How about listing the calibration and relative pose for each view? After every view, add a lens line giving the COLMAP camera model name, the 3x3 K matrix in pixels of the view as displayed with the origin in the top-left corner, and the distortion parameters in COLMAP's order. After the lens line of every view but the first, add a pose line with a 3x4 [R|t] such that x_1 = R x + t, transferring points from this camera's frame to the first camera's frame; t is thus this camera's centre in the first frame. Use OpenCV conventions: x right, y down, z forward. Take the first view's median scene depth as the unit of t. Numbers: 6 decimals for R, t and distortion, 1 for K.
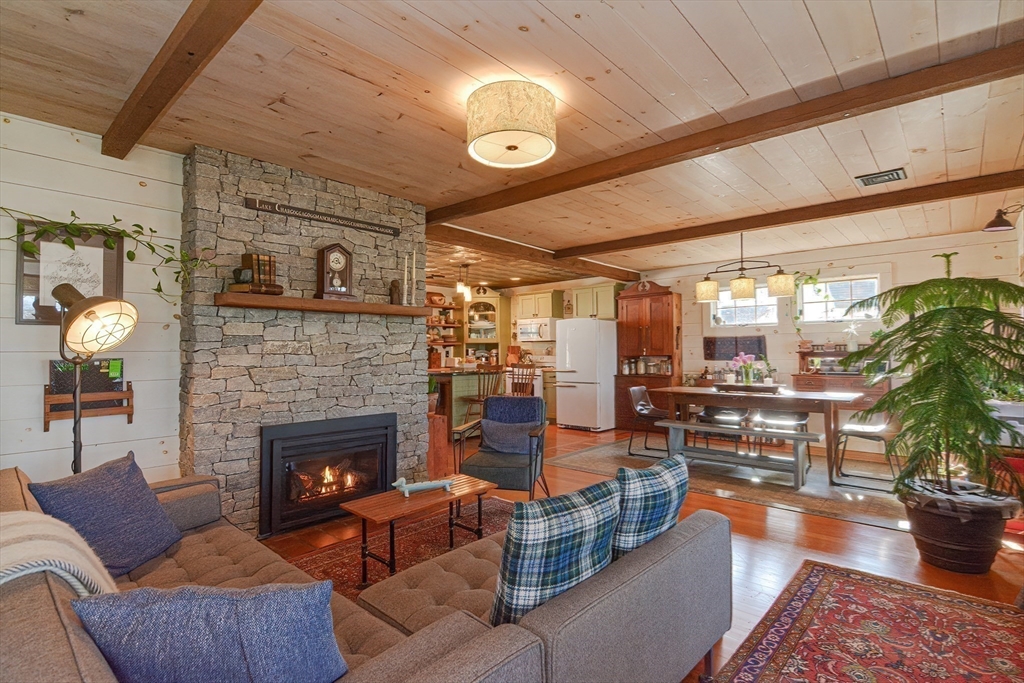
lens RADIAL K [[492.0, 0, 512.0], [0, 492.0, 341.5], [0, 0, 1]] dist [0.003938, 0.000144]
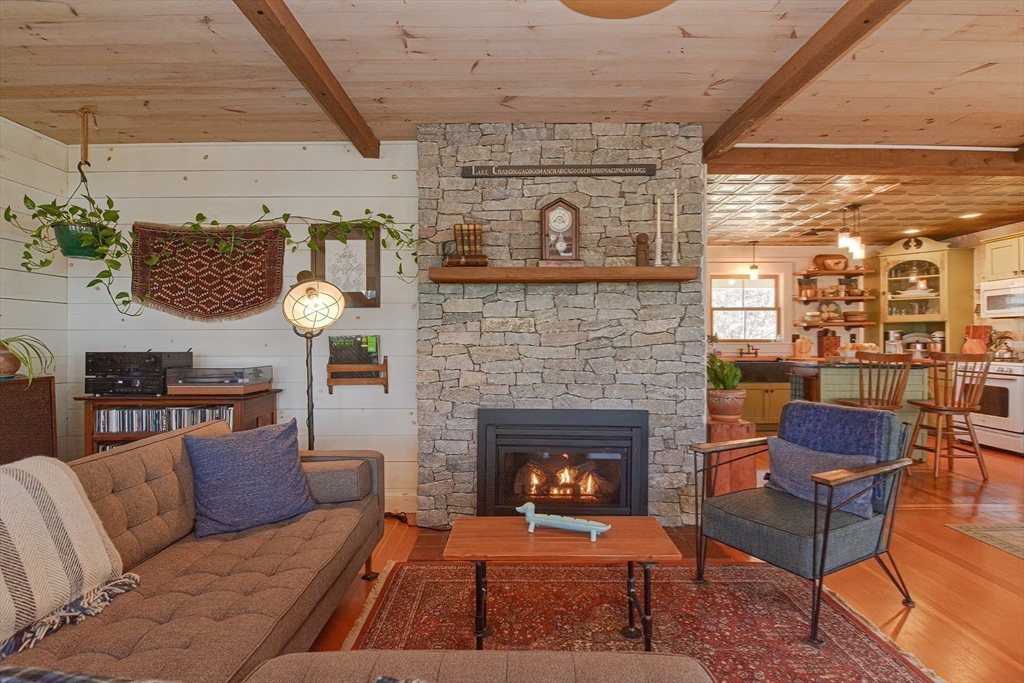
lens RADIAL K [[497.4, 0, 512.0], [0, 497.4, 341.5], [0, 0, 1]] dist [0.015214, -0.016559]
pose [[0.667850, 0.008506, -0.744247, 0.196657], [0.012123, 0.999678, 0.022304, 0.019610], [0.744197, -0.023918, 0.667532, 0.344581]]
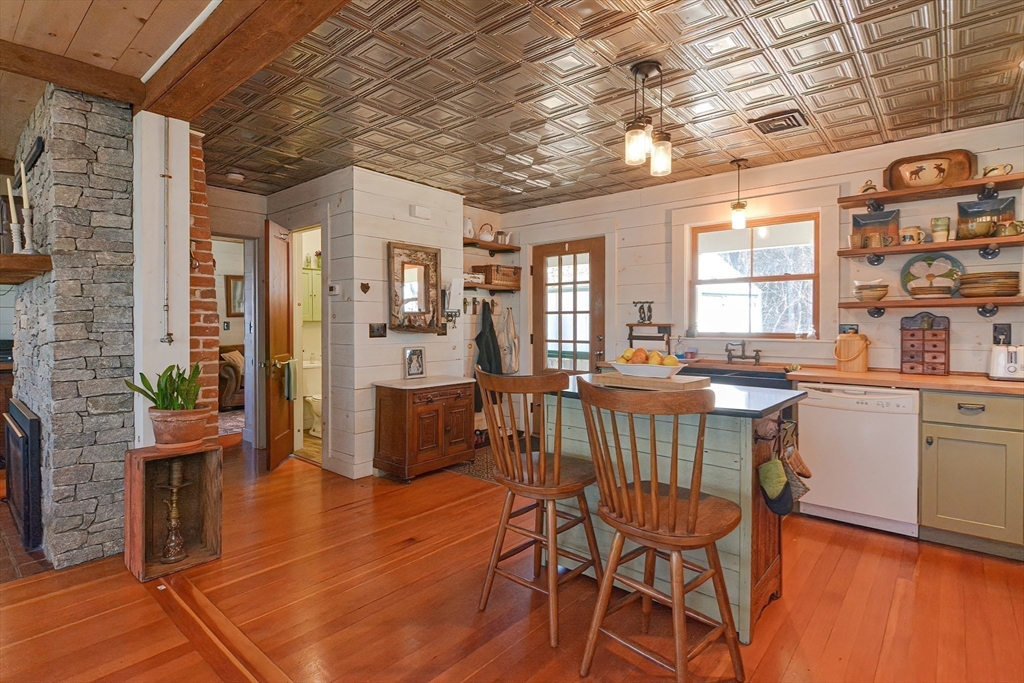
lens RADIAL K [[503.7, 0, 512.3], [0, 503.7, 325.7], [0, 0, 1]] dist [-0.001490, -0.006224]
pose [[0.017682, 0.013338, -0.999755, 0.454933], [0.021783, 0.999669, 0.013722, 0.022961], [0.999606, -0.022020, 0.017385, 1.683963]]
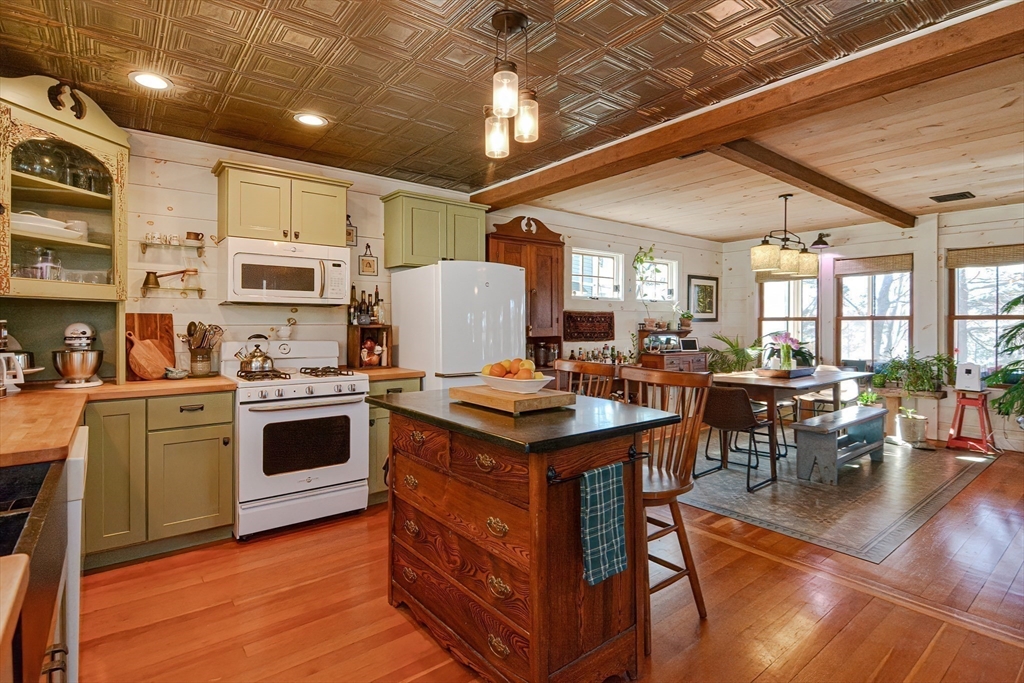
lens RADIAL K [[503.7, 0, 512.3], [0, 503.7, 325.7], [0, 0, 1]] dist [-0.001490, -0.006224]
pose [[0.177789, 0.004668, 0.984057, -0.692830], [-0.023865, 0.999715, -0.000431, 0.028428], [-0.983779, -0.023408, 0.177850, 1.764462]]
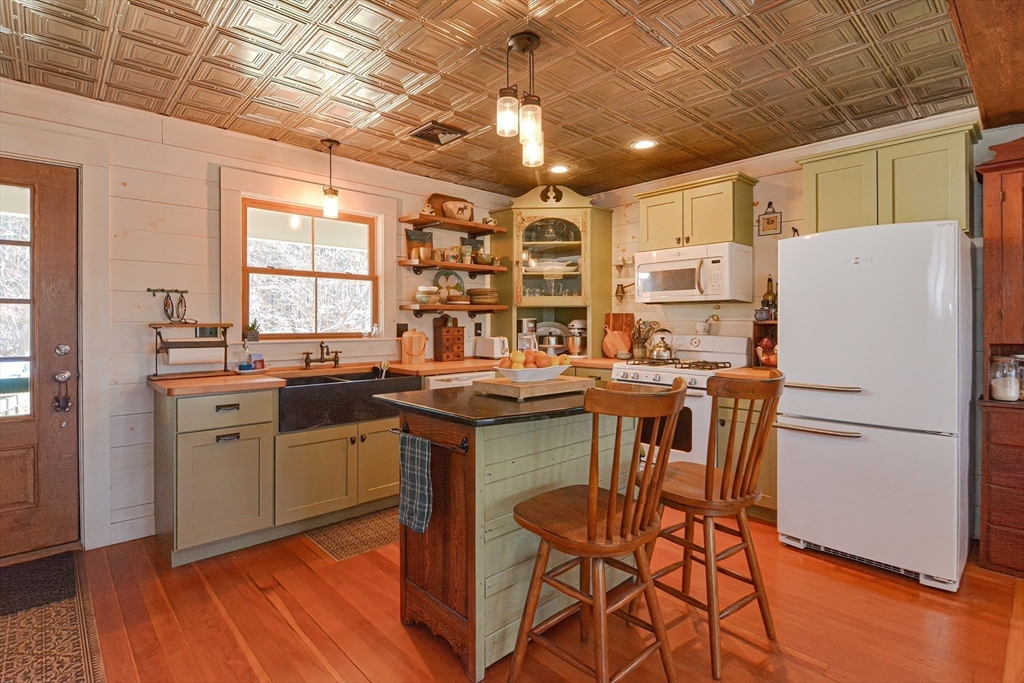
lens RADIAL K [[499.3, 0, 511.4], [0, 499.3, 324.7], [0, 0, 1]] dist [0.000947, -0.000400]
pose [[0.995957, 0.008389, -0.089438, -0.138763], [-0.006024, 0.999626, 0.026677, 0.019557], [0.089629, -0.026031, 0.995635, 1.288863]]
